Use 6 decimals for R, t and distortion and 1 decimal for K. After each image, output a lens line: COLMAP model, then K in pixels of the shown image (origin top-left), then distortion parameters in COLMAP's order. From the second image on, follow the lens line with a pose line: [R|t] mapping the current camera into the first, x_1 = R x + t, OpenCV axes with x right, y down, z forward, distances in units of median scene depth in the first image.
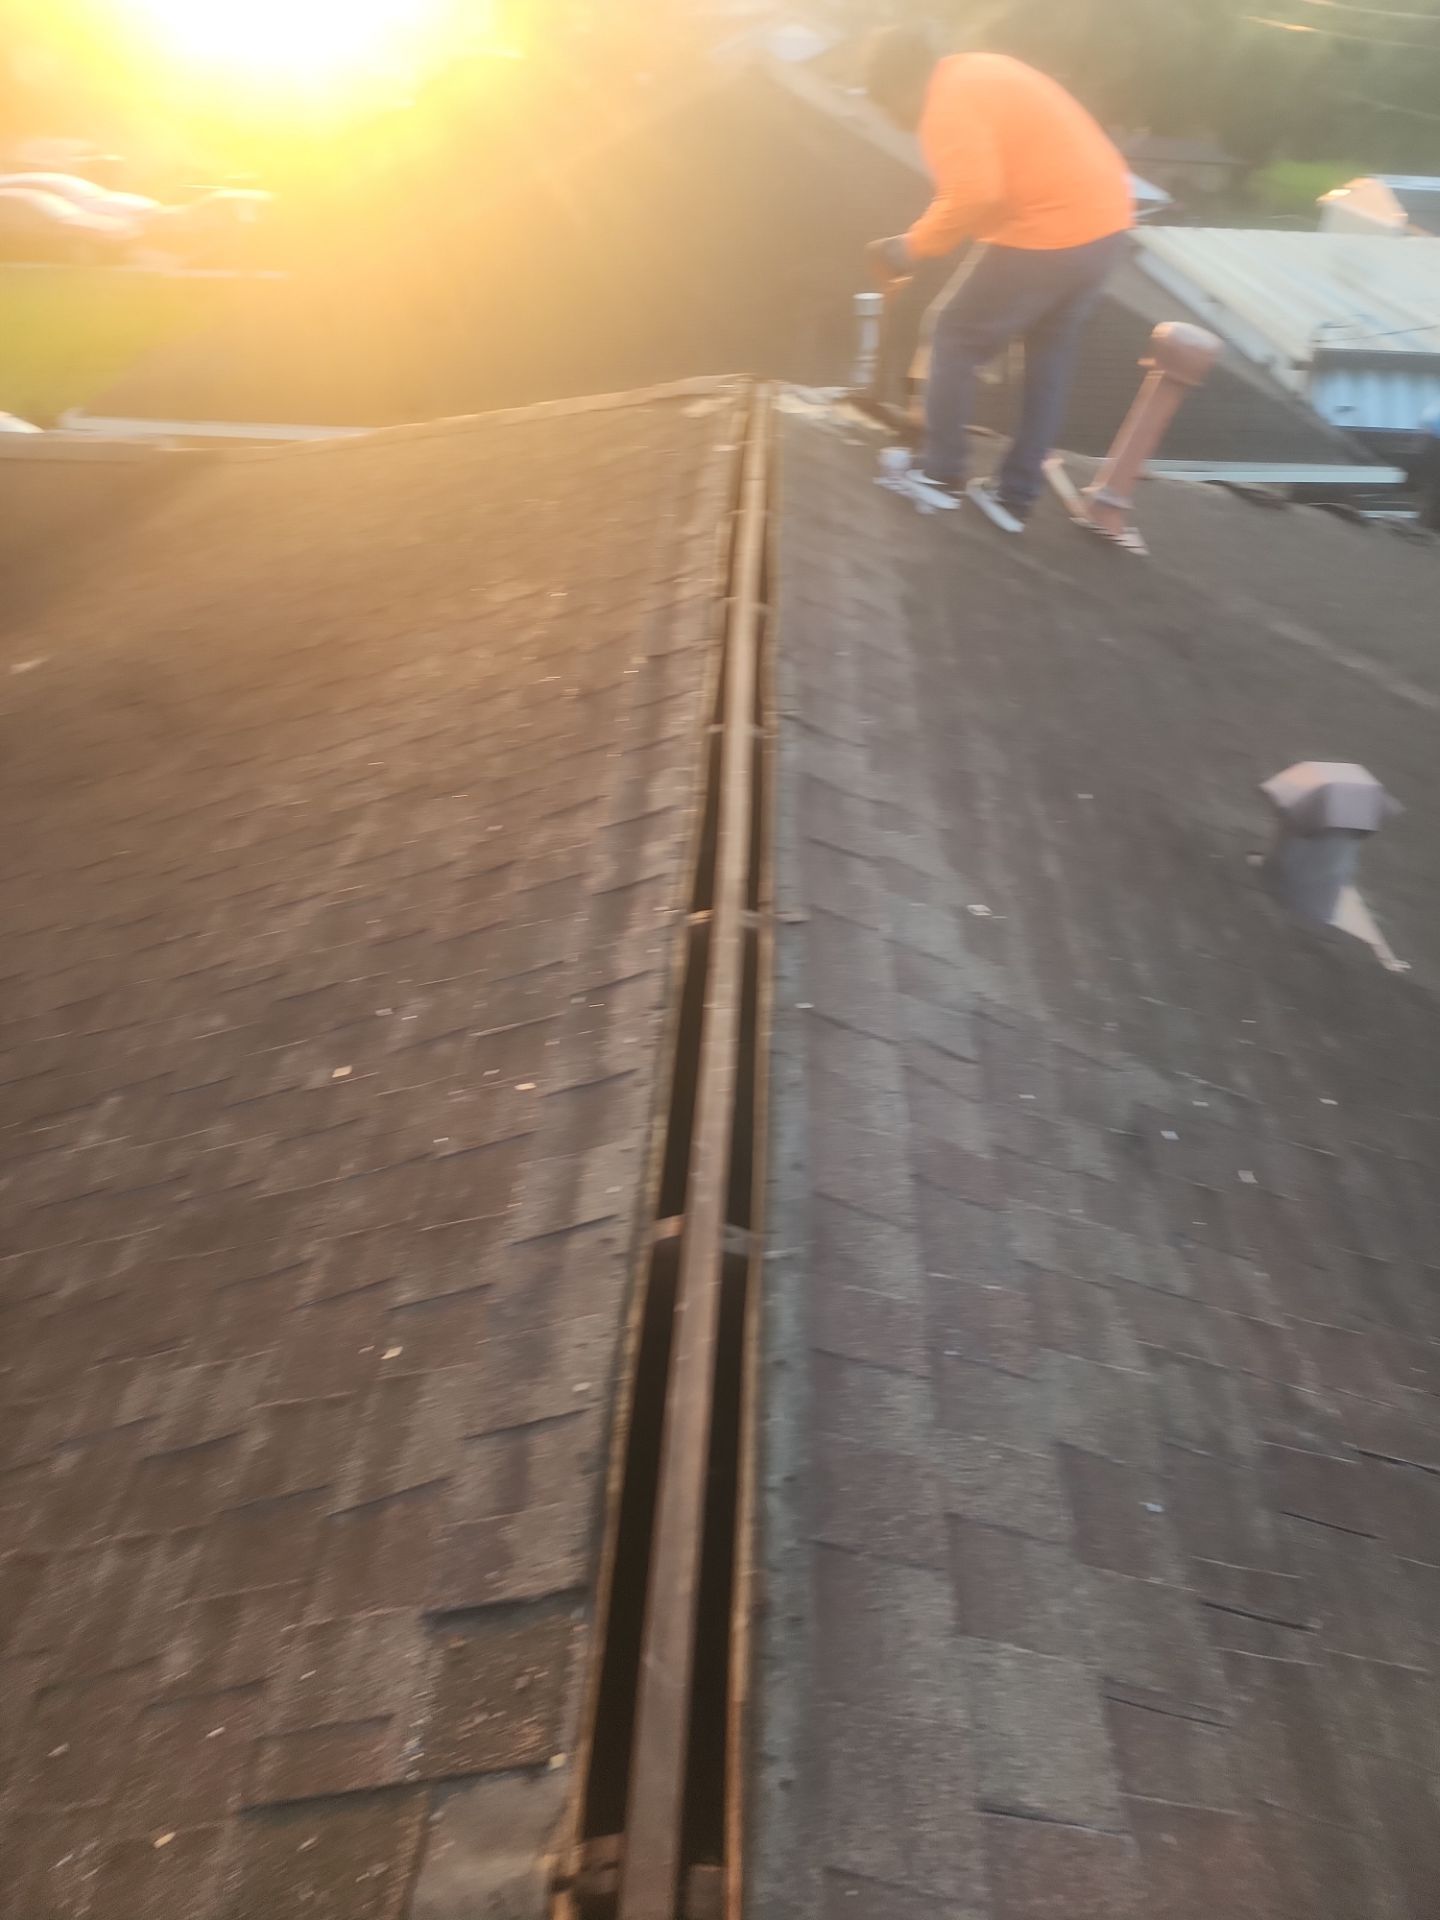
lens RADIAL K [[1292.8, 0, 743.1], [0, 1292.8, 959.0], [0, 0, 1]] dist [0.055716, -0.054114]
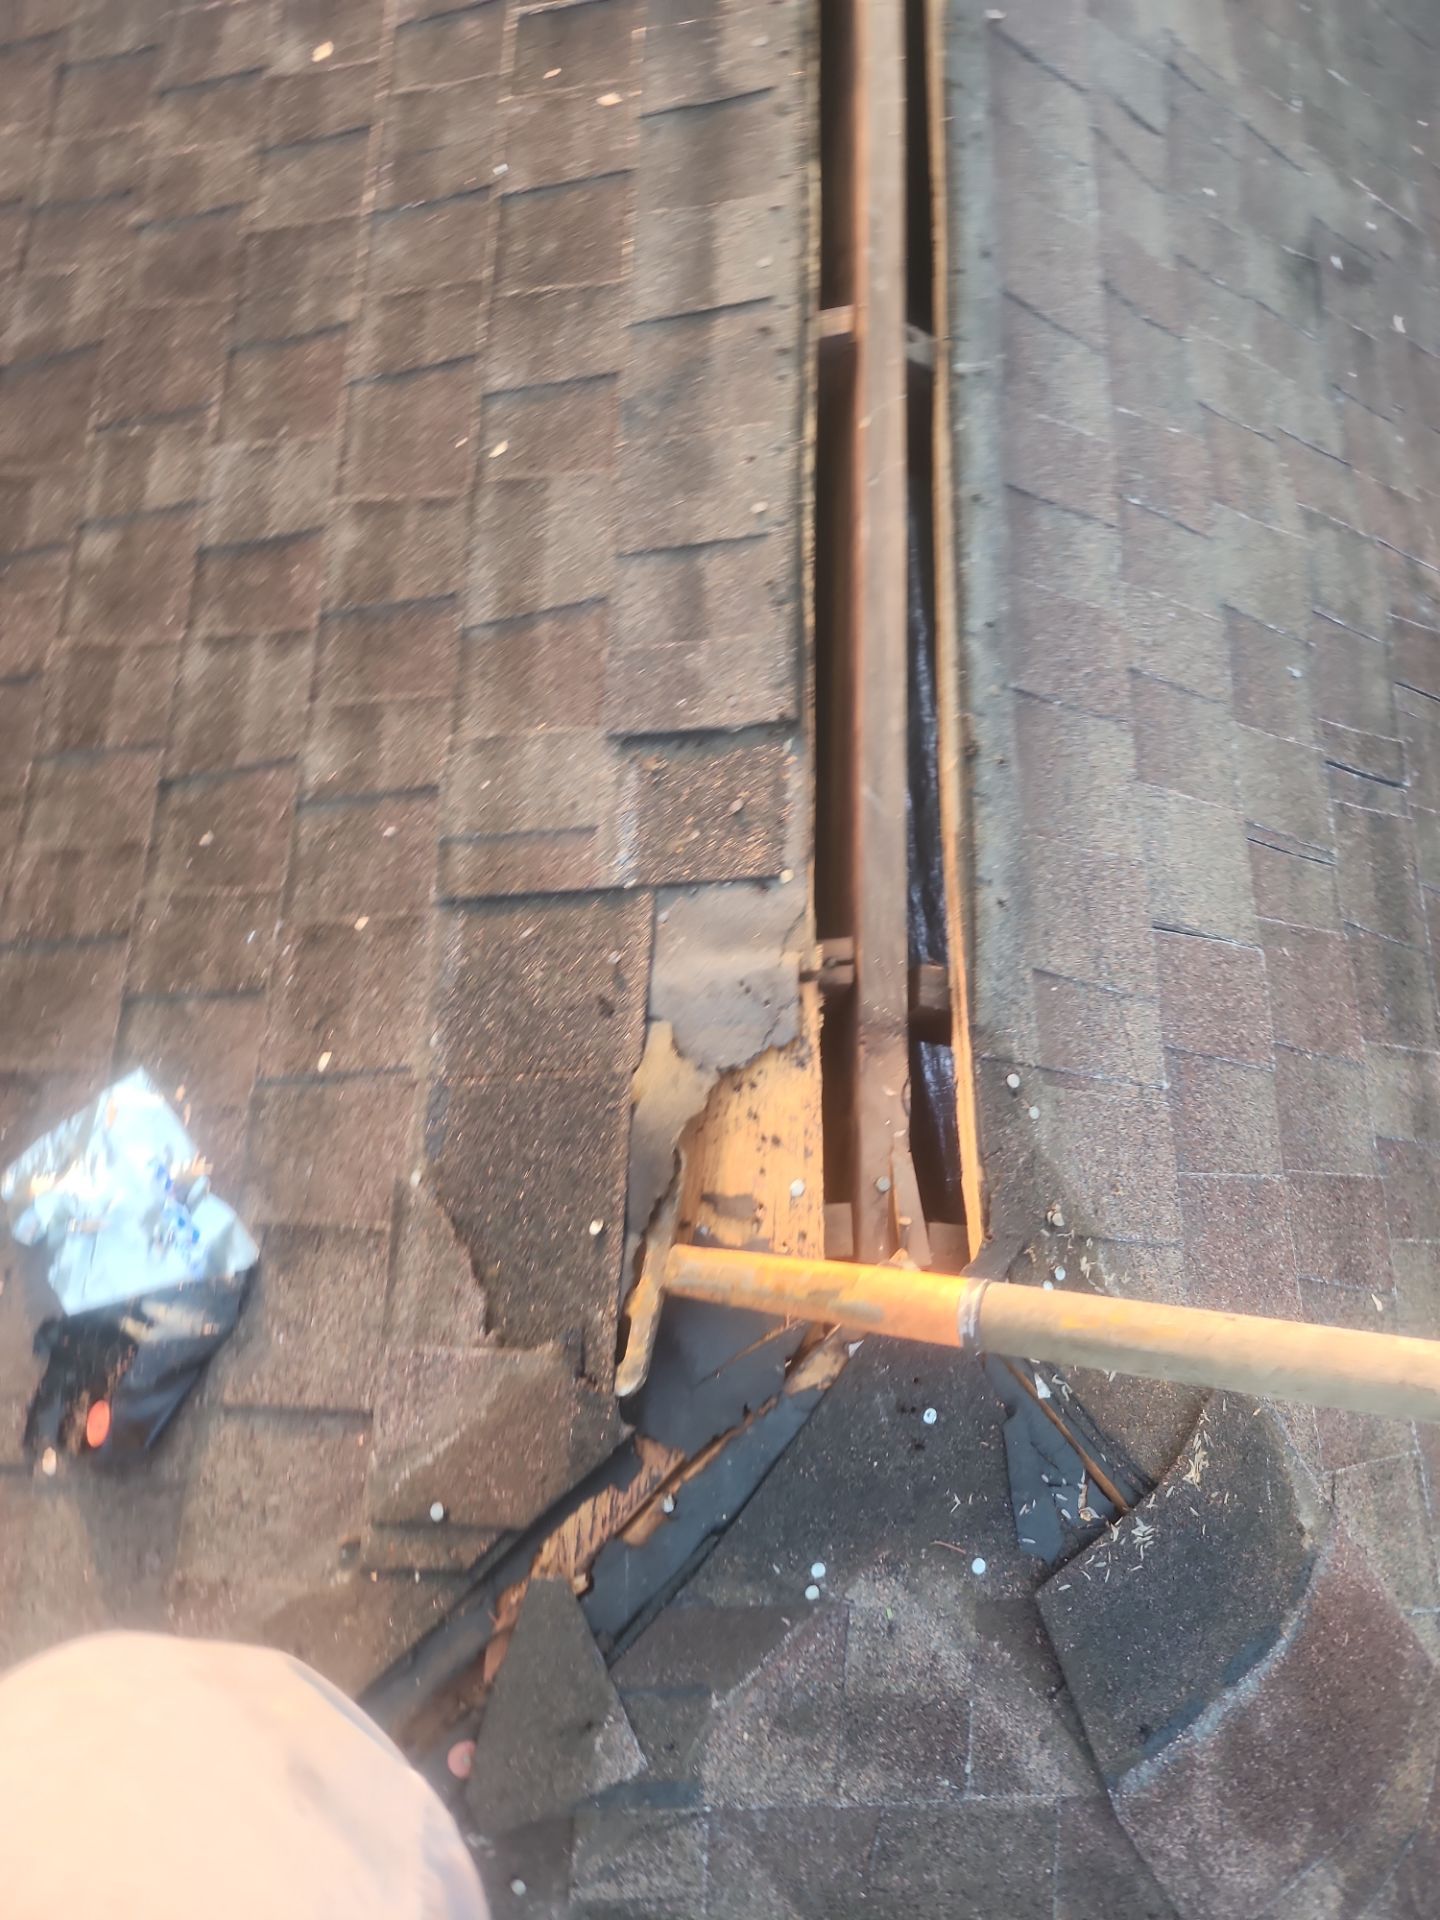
lens RADIAL K [[1275.3, 0, 715.3], [0, 1275.3, 948.6], [0, 0, 1]] dist [0.053648, -0.053735]
pose [[0.990427, 0.030162, 0.134702, -0.217251], [-0.103706, 0.806615, 0.581908, 0.060049], [-0.091101, -0.590307, 0.802021, 0.121428]]
